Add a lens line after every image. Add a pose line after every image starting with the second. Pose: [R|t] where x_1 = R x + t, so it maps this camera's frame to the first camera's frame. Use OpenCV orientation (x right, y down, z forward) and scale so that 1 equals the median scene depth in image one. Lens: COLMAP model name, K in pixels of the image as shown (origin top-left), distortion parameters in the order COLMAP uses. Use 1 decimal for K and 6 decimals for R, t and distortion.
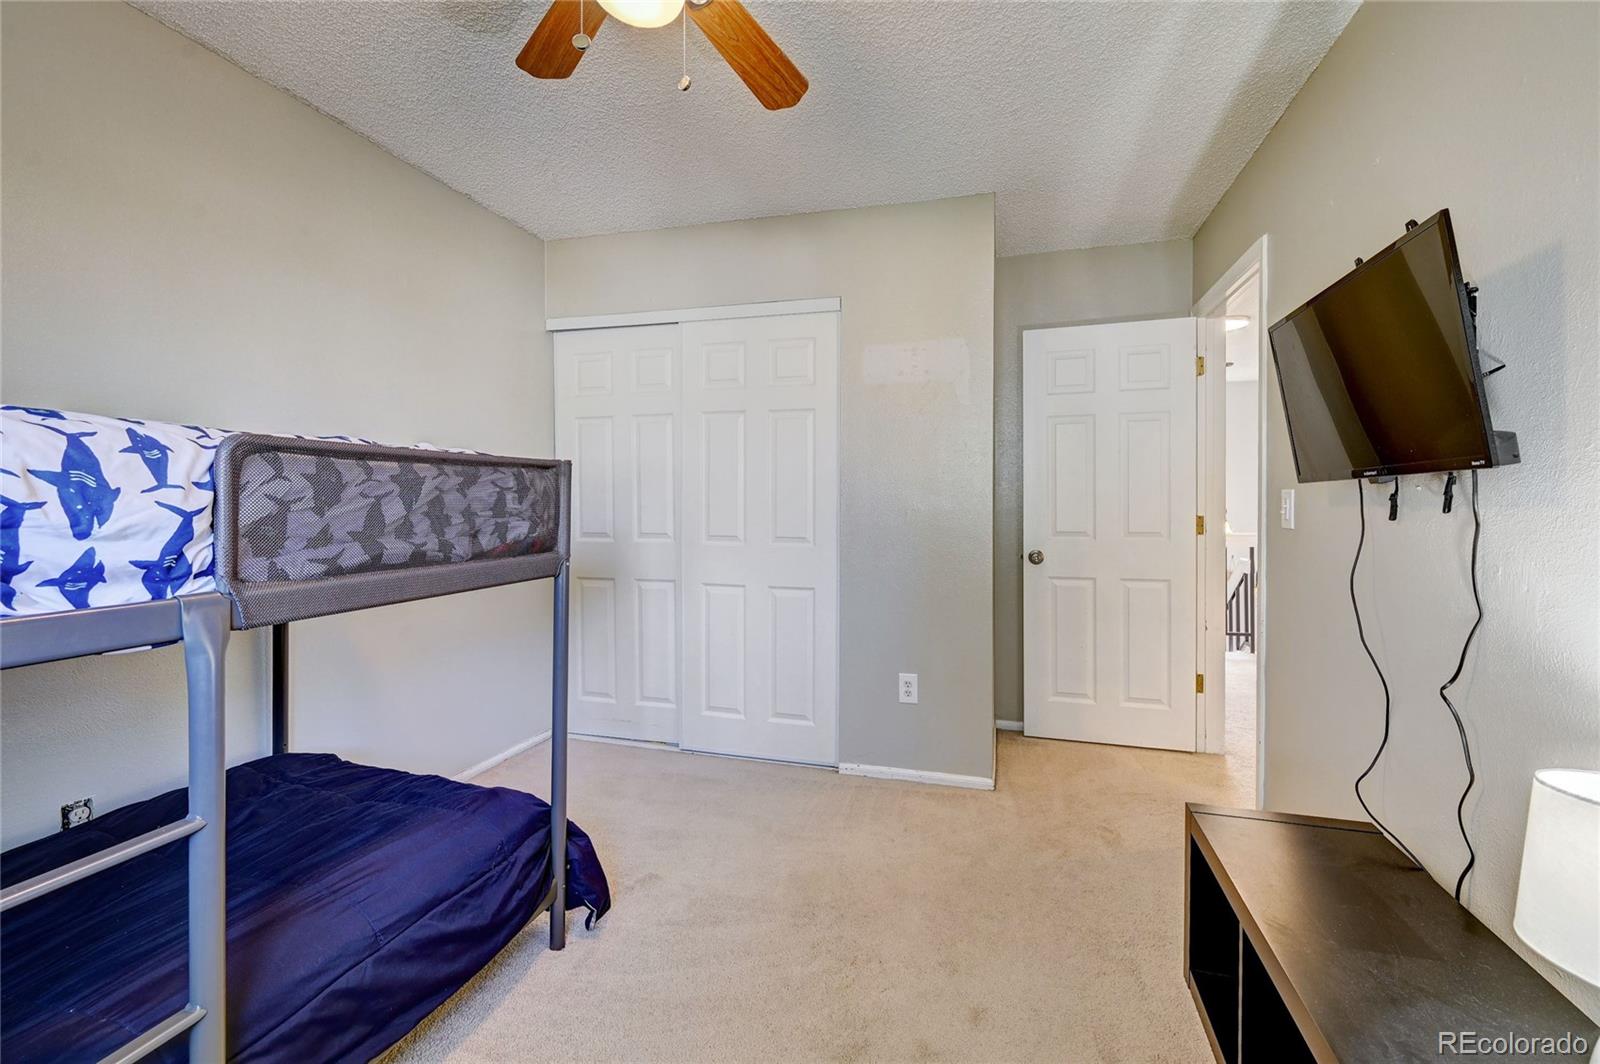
lens RADIAL K [[651.1, 0, 799.5], [0, 651.1, 524.0], [0, 0, 1]] dist [0.001103, -0.000089]
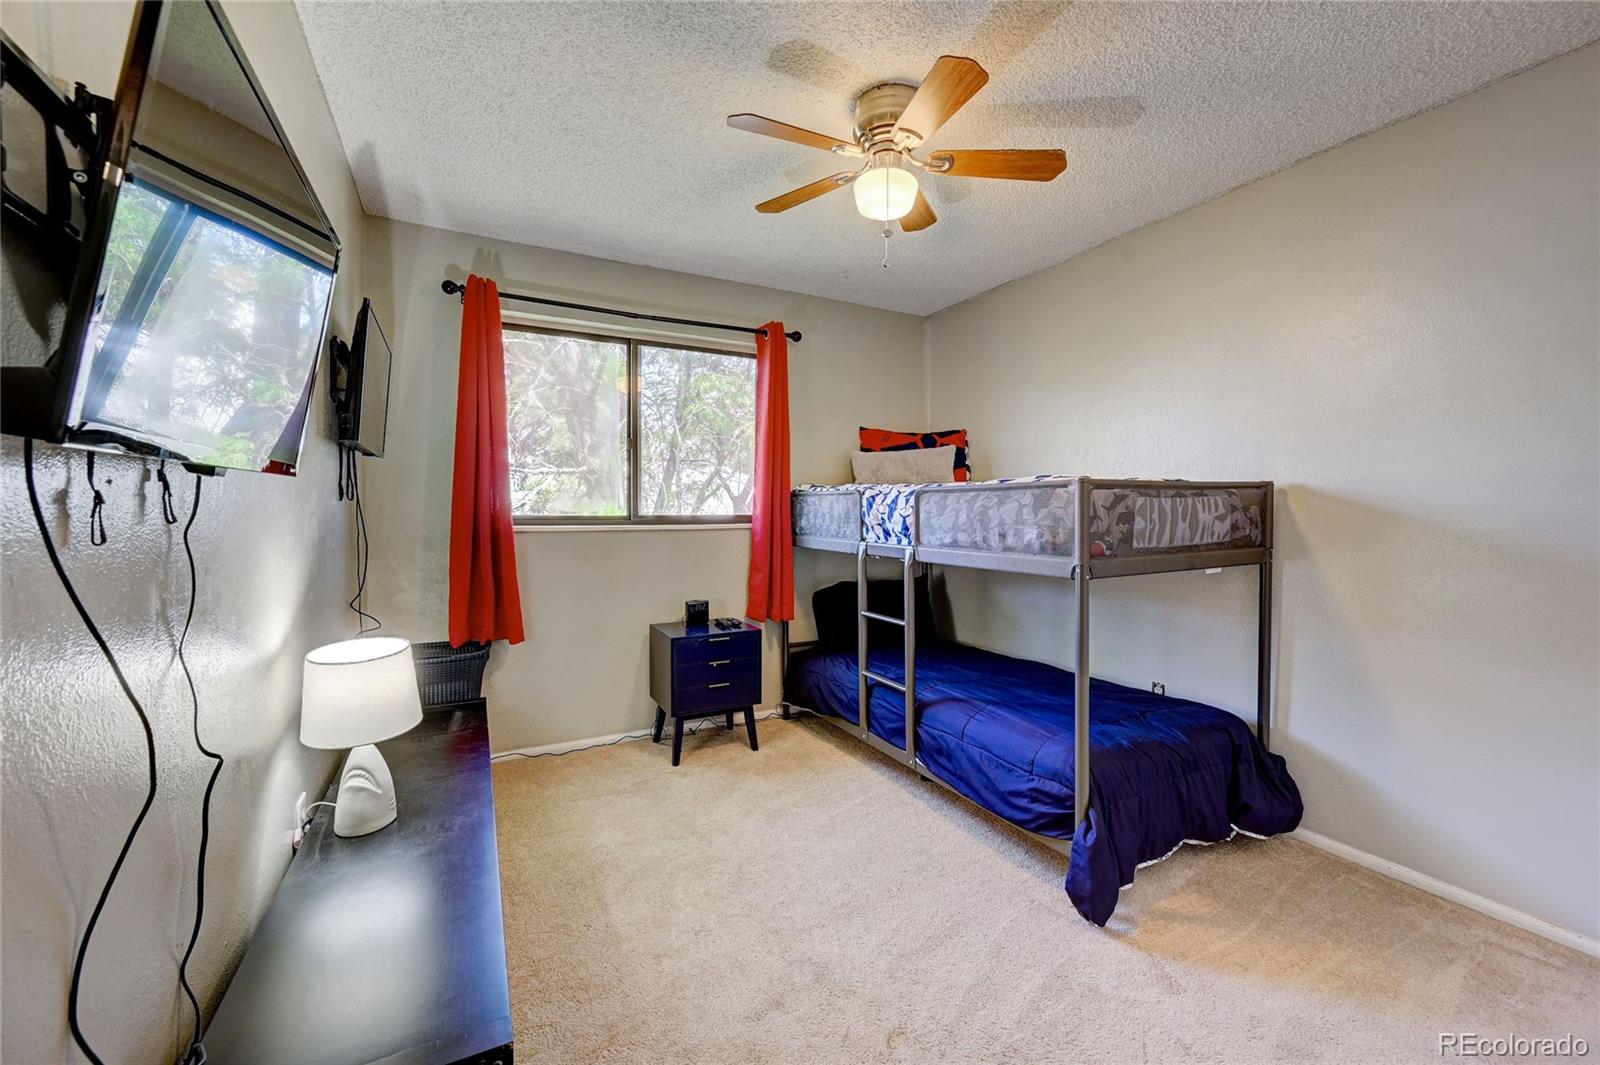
lens RADIAL K [[633.1, 0, 797.5], [0, 633.1, 525.7], [0, 0, 1]] dist [-0.000928, 0.000046]
pose [[-0.712214, 0.019814, -0.701683, 0.916487], [-0.025151, 0.998239, 0.053717, -0.076080], [0.701512, 0.055905, -0.710462, 1.752814]]
